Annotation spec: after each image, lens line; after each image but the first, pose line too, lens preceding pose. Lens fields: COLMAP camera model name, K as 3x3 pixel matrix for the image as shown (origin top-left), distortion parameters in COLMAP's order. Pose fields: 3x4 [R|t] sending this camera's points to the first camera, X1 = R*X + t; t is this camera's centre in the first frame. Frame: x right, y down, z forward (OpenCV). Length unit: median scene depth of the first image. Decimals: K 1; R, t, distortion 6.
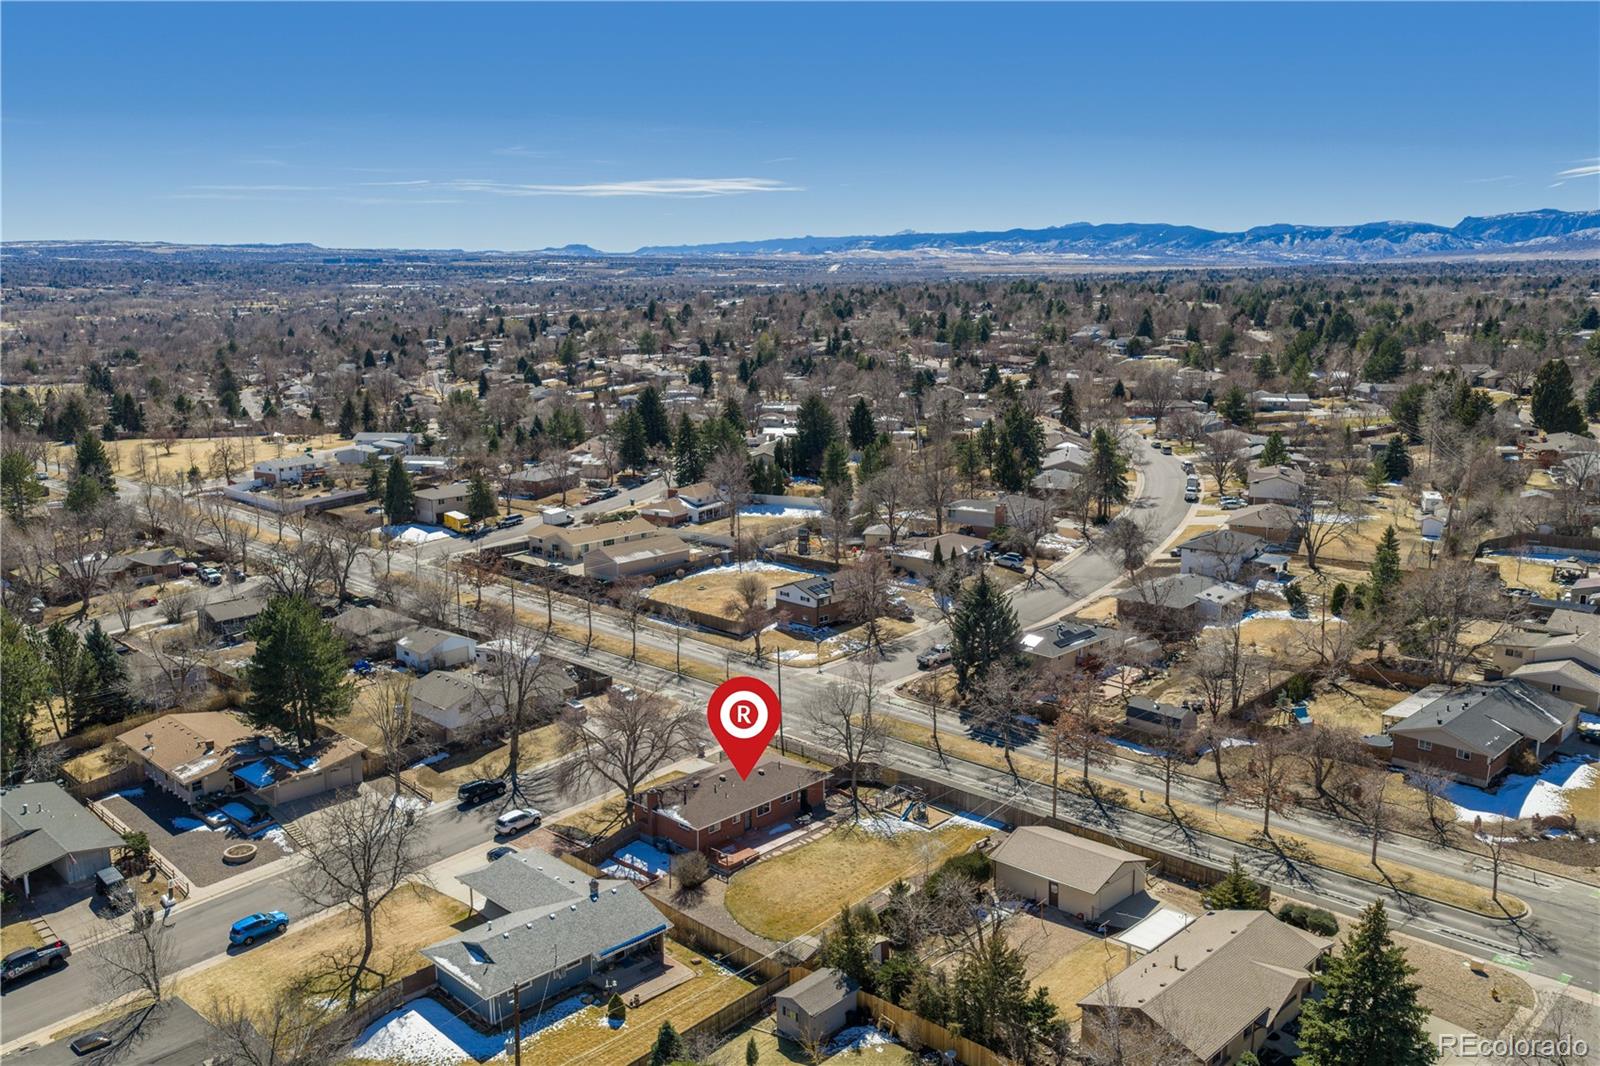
lens RADIAL K [[1330.9, 0, 791.6], [0, 1330.9, 554.7], [0, 0, 1]] dist [0.006063, -0.007894]
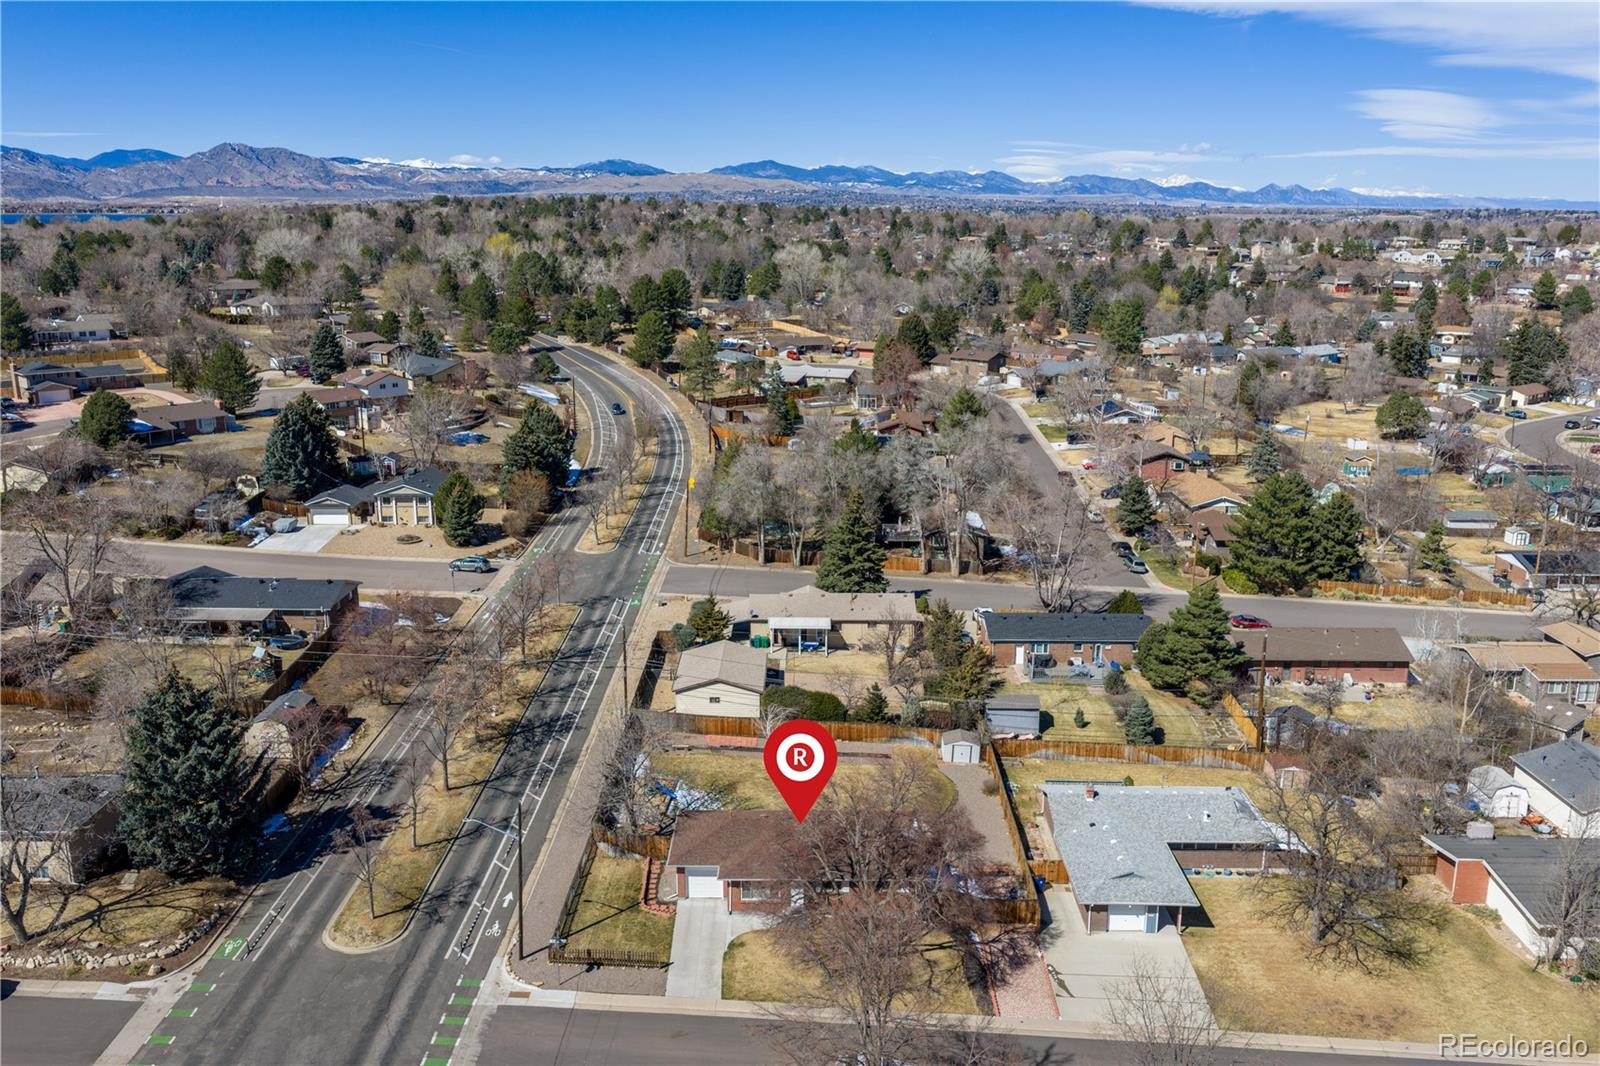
lens RADIAL K [[1330.9, 0, 791.6], [0, 1330.9, 554.7], [0, 0, 1]] dist [0.006063, -0.007894]
pose [[-0.711269, -0.185350, 0.678043, -0.477331], [0.128588, 0.914022, 0.384746, -0.246610], [-0.691058, 0.360846, -0.626282, 1.244111]]
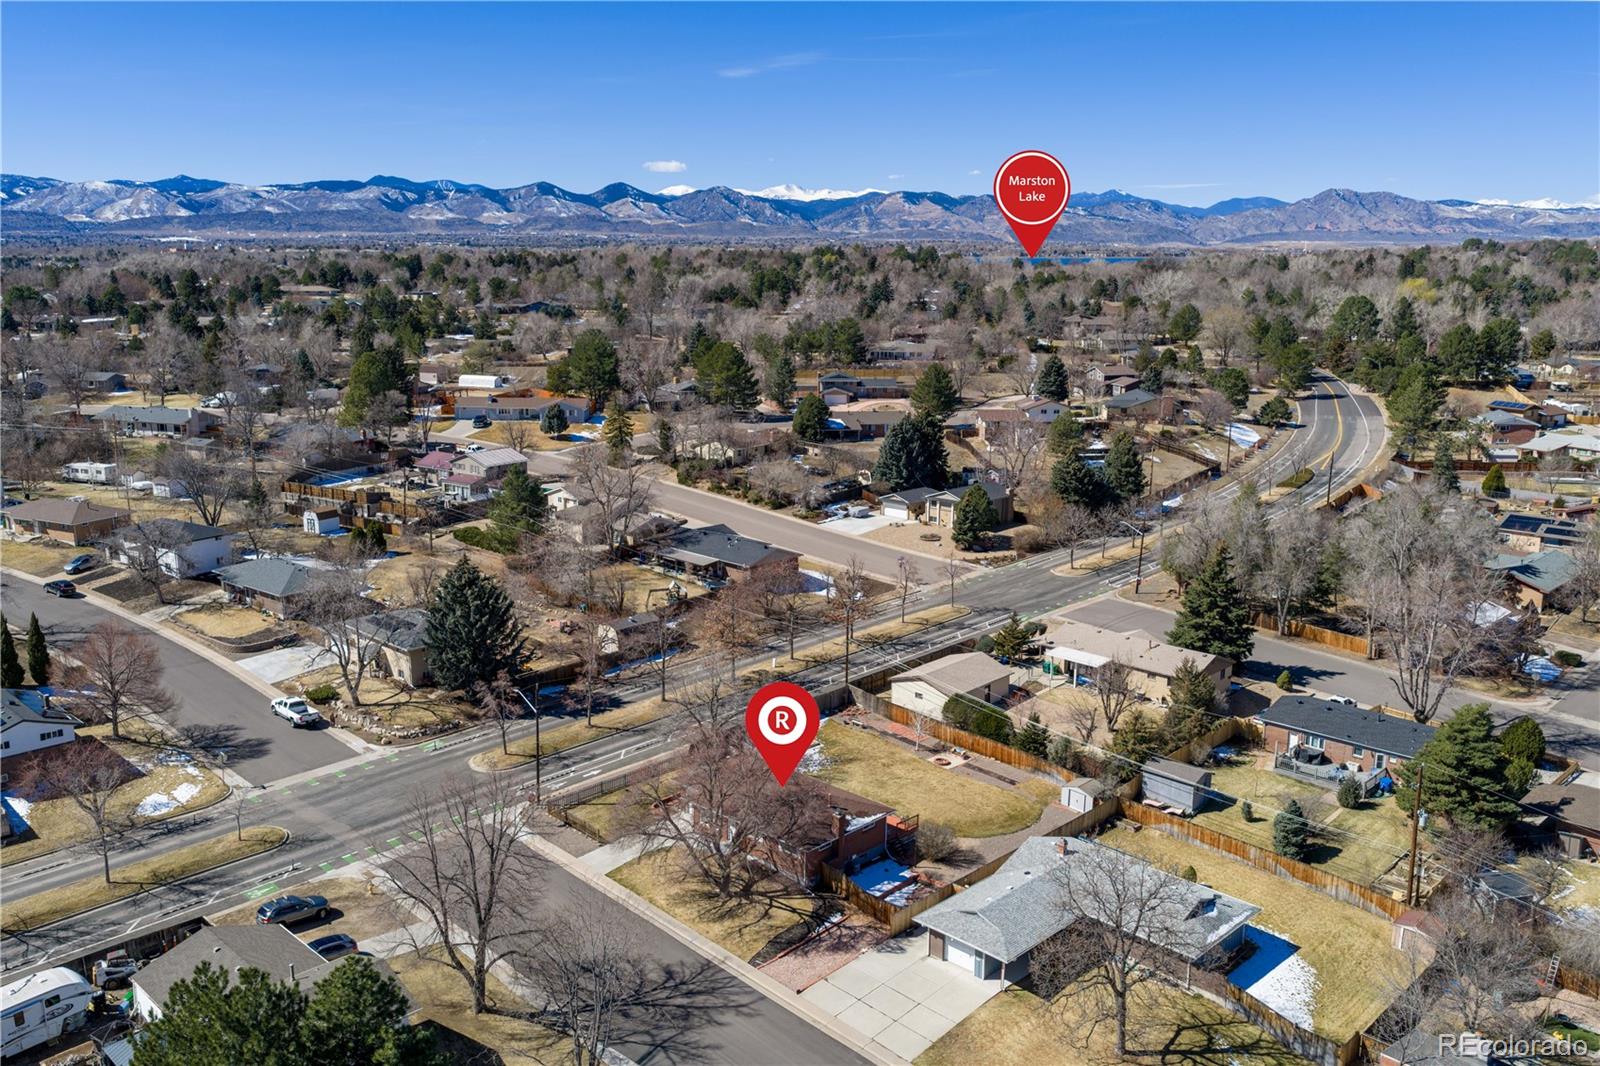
lens RADIAL K [[1330.9, 0, 791.6], [0, 1330.9, 554.7], [0, 0, 1]] dist [0.006063, -0.007894]
pose [[-0.019158, -0.229774, 0.973055, -0.769693], [0.190997, 0.954470, 0.229145, -0.164649], [-0.981404, 0.190241, 0.025600, 0.817774]]
